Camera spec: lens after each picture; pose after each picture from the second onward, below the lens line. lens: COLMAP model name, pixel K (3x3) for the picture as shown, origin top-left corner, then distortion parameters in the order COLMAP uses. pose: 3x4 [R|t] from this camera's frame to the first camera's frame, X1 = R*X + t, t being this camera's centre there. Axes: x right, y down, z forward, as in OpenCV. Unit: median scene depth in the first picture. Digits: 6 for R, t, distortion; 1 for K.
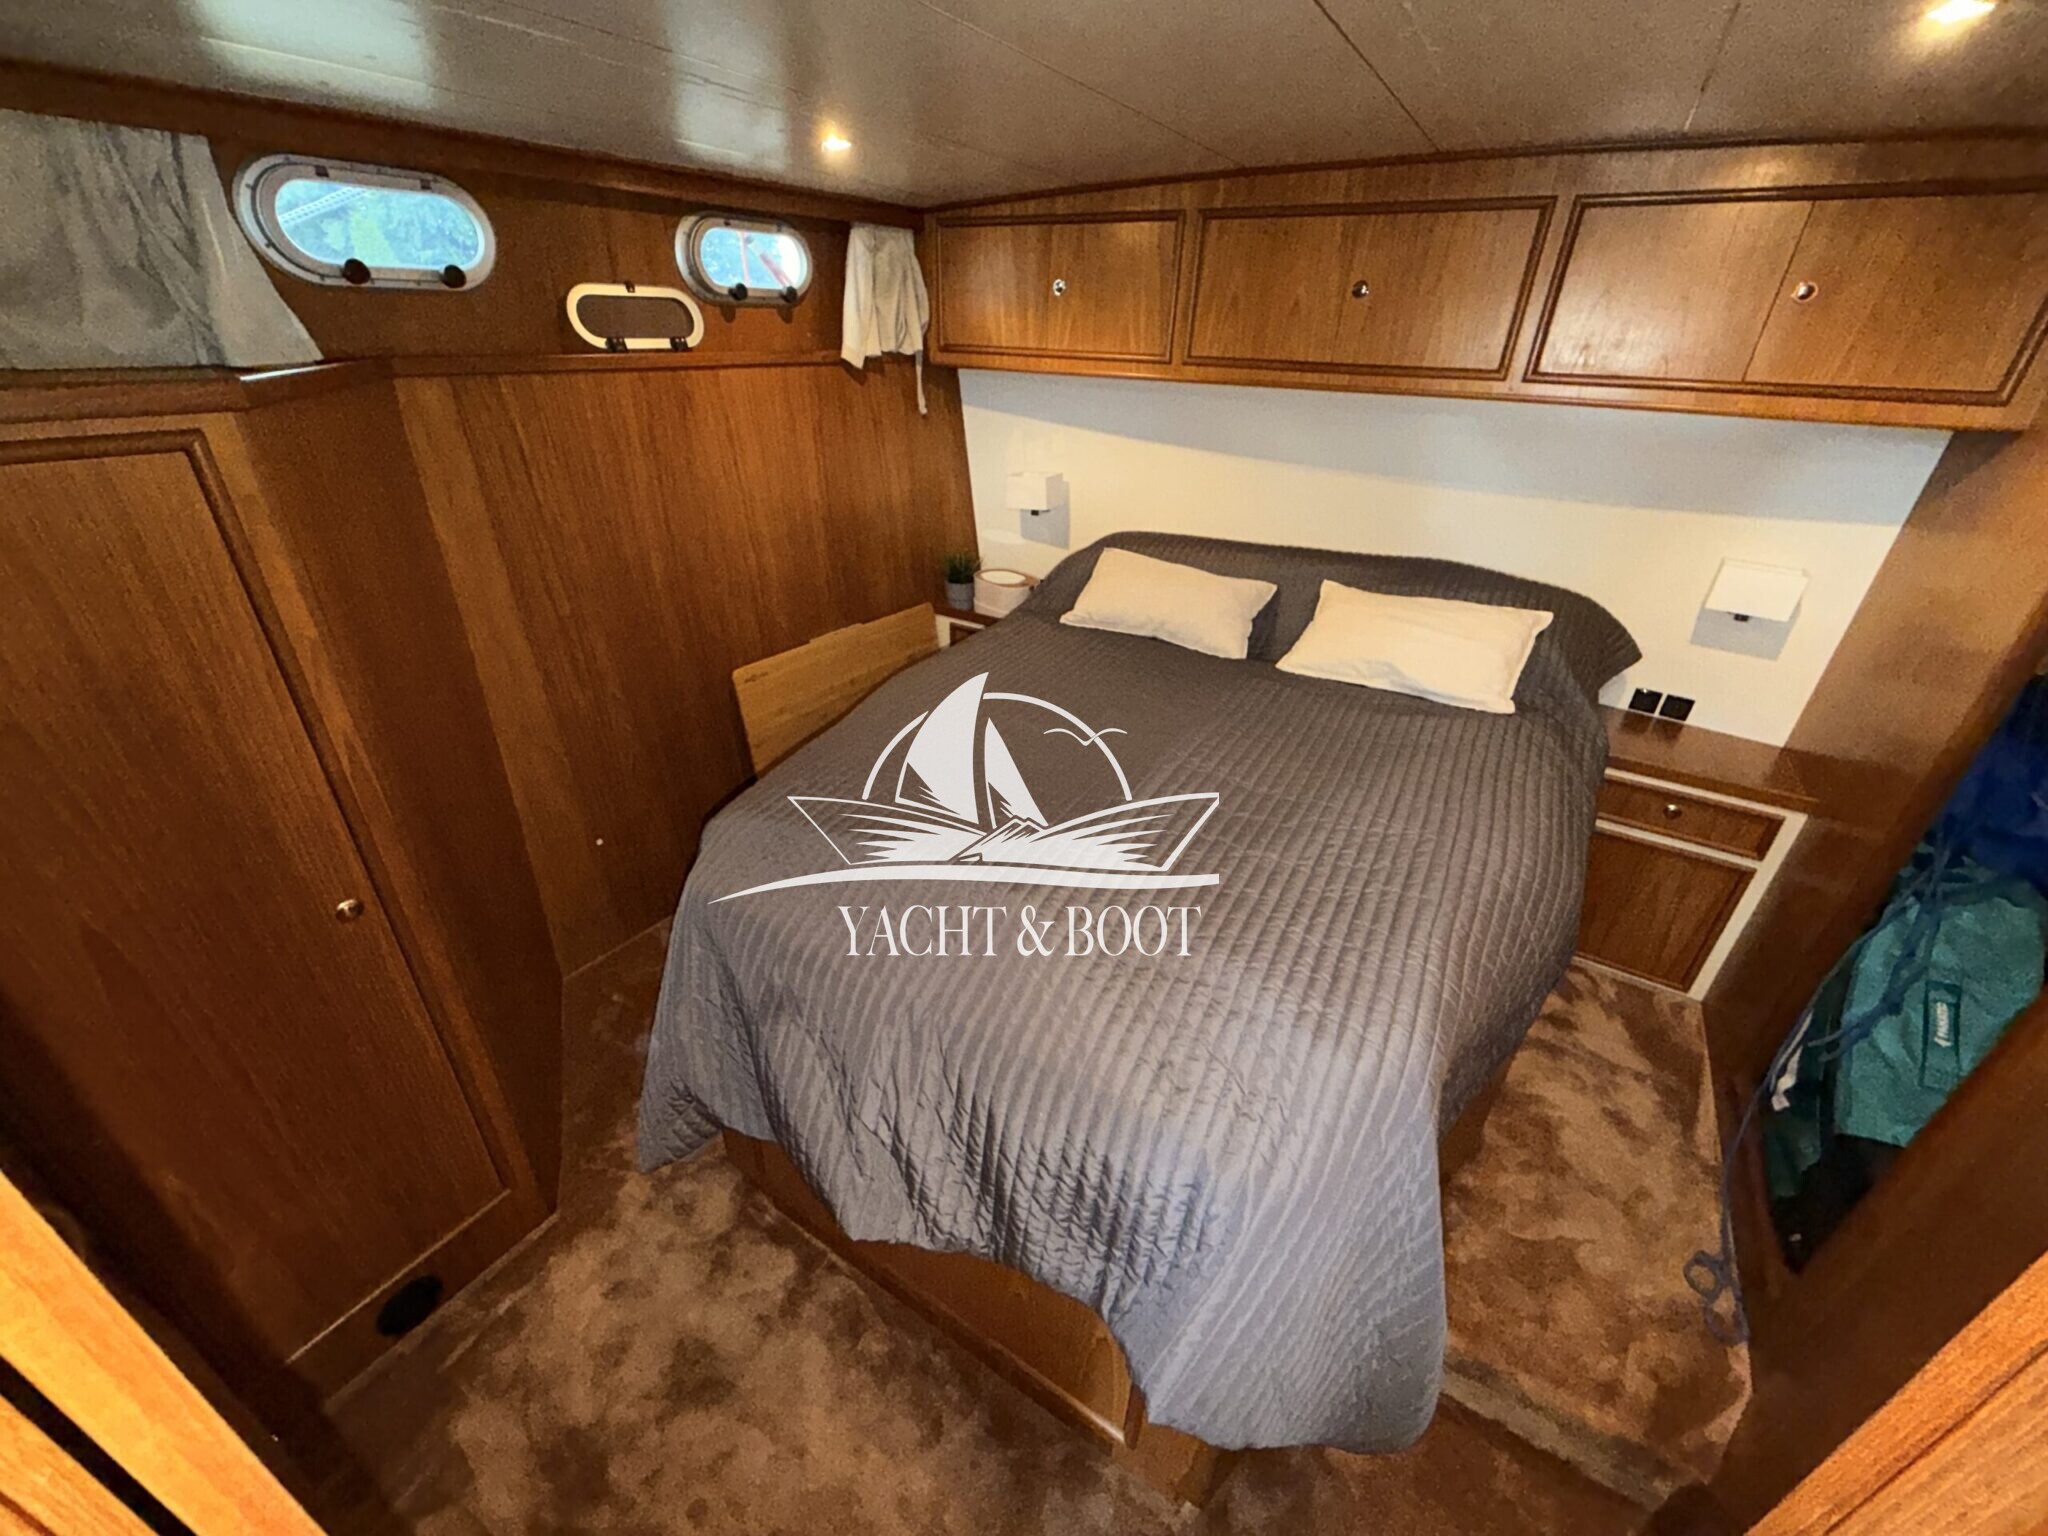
lens RADIAL K [[824.0, 0, 1023.2], [0, 824.0, 767.2], [0, 0, 1]] dist [0.000290, 0.000420]
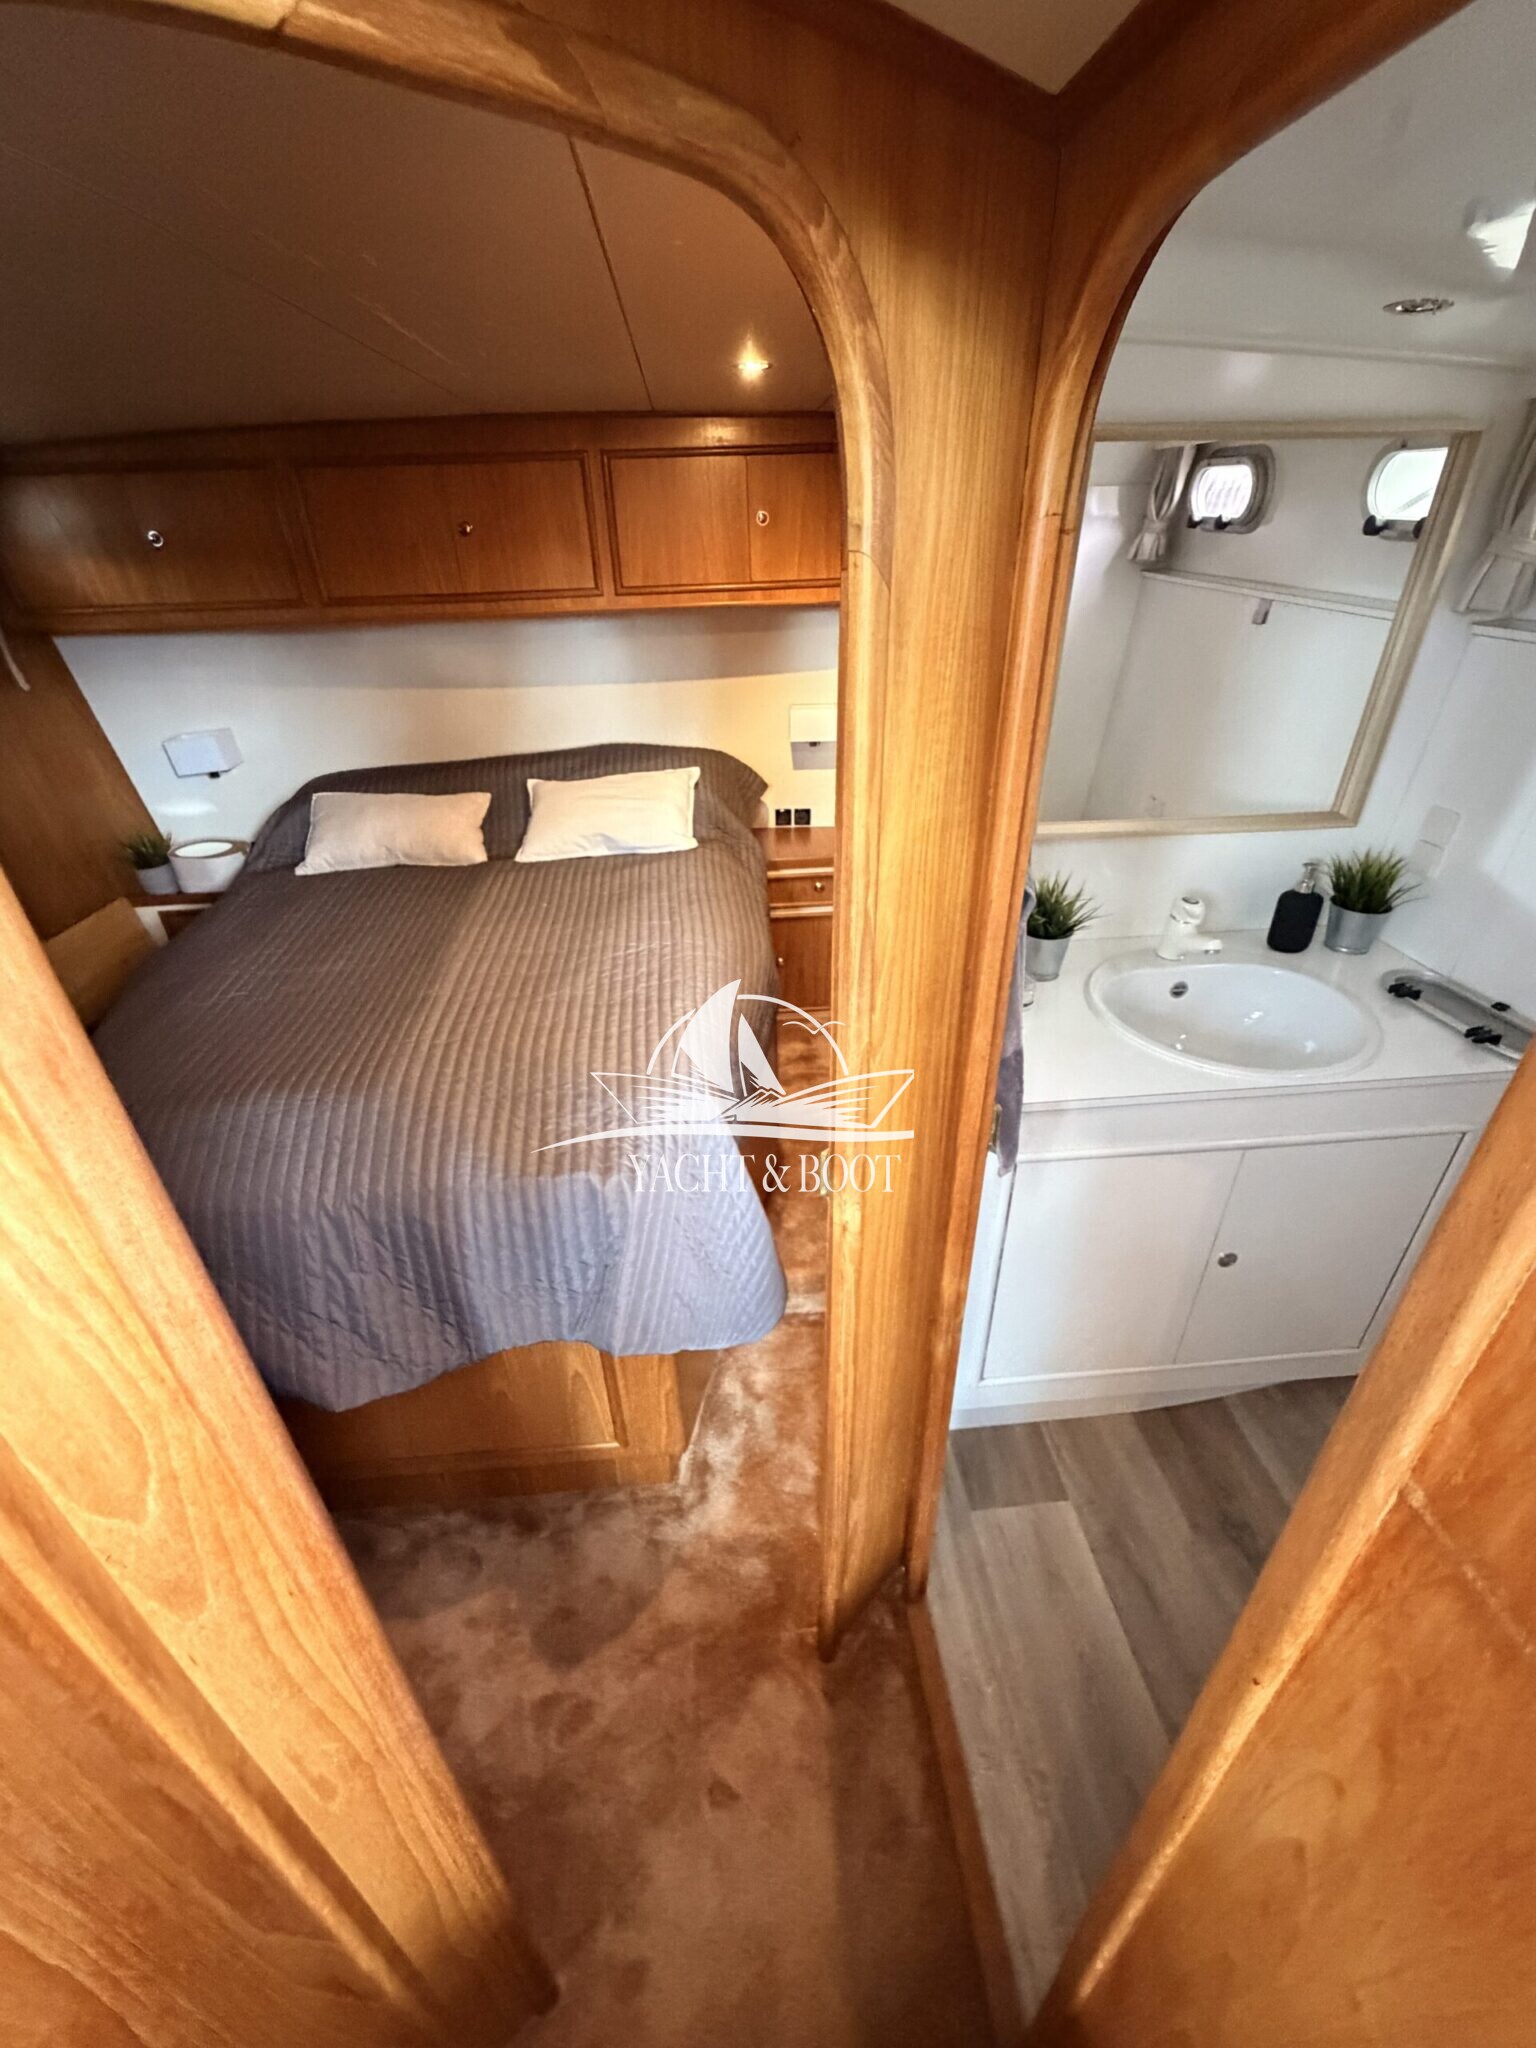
lens RADIAL K [[824.0, 0, 770.1], [0, 824.0, 1018.2], [0, 0, 1]] dist [0.000290, 0.000420]
pose [[0.794743, -0.353307, 0.493516, -0.055306], [0.327440, 0.934216, 0.141505, 0.035177], [-0.511045, 0.049137, 0.858148, -0.157449]]
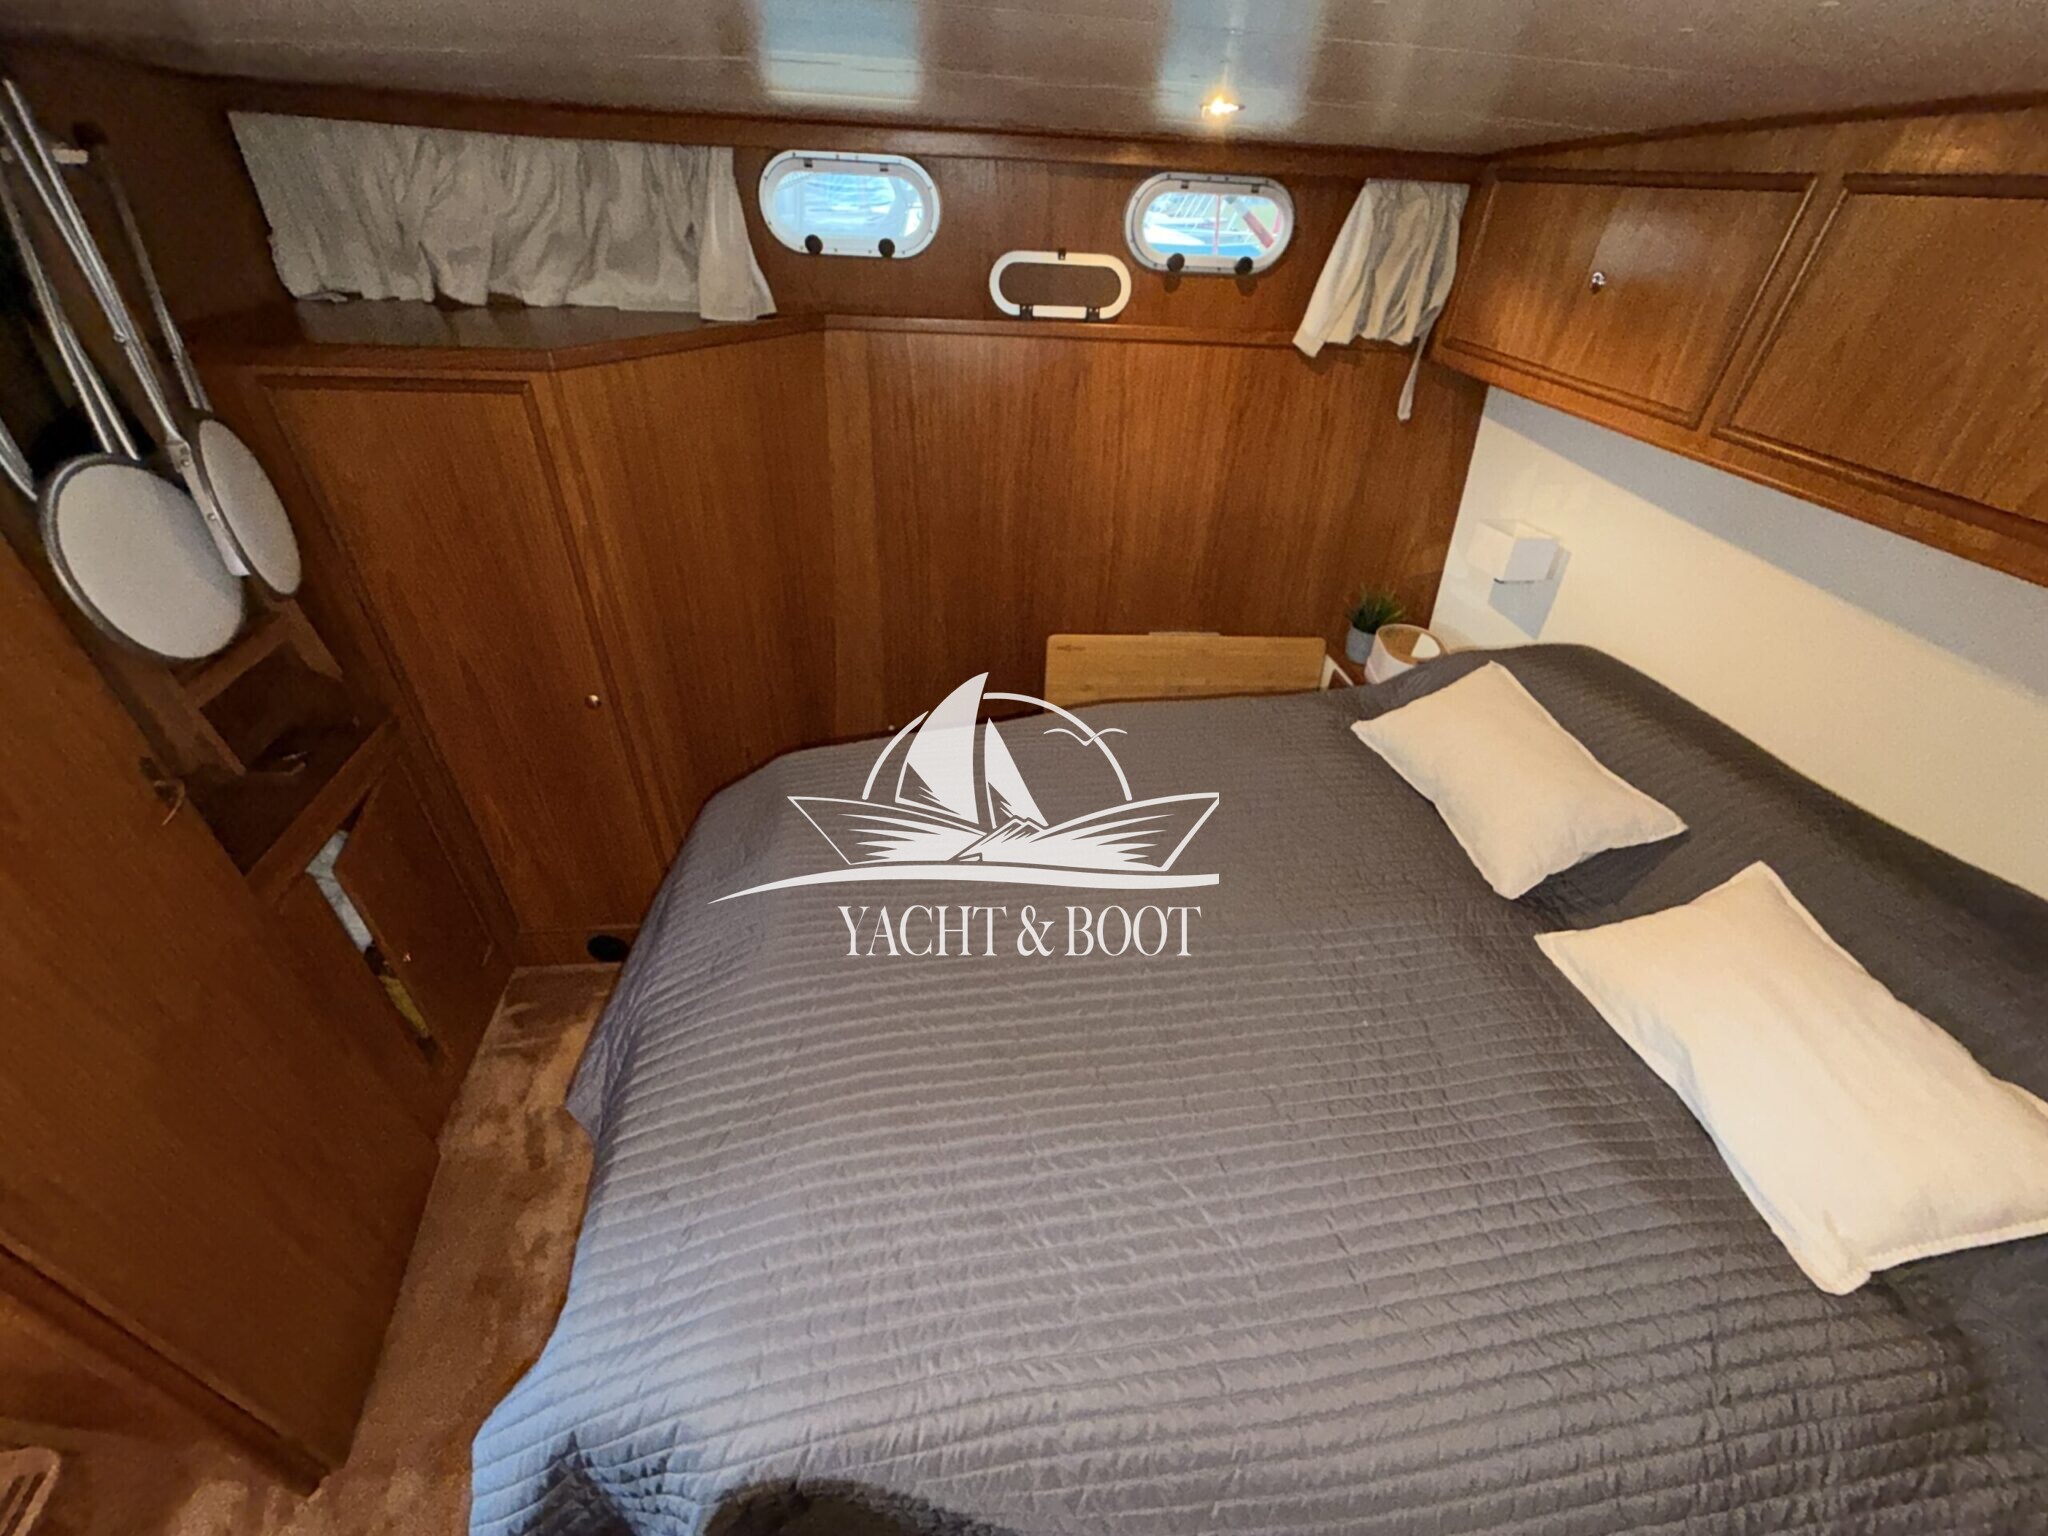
lens RADIAL K [[824.0, 0, 1015.2], [0, 824.0, 772.1], [0, 0, 1]] dist [0.000290, 0.000420]
pose [[0.632555, 0.461240, -0.622199, 0.347849], [-0.396781, 0.882897, 0.251112, -0.209000], [0.665161, 0.088035, 0.741493, 0.217985]]
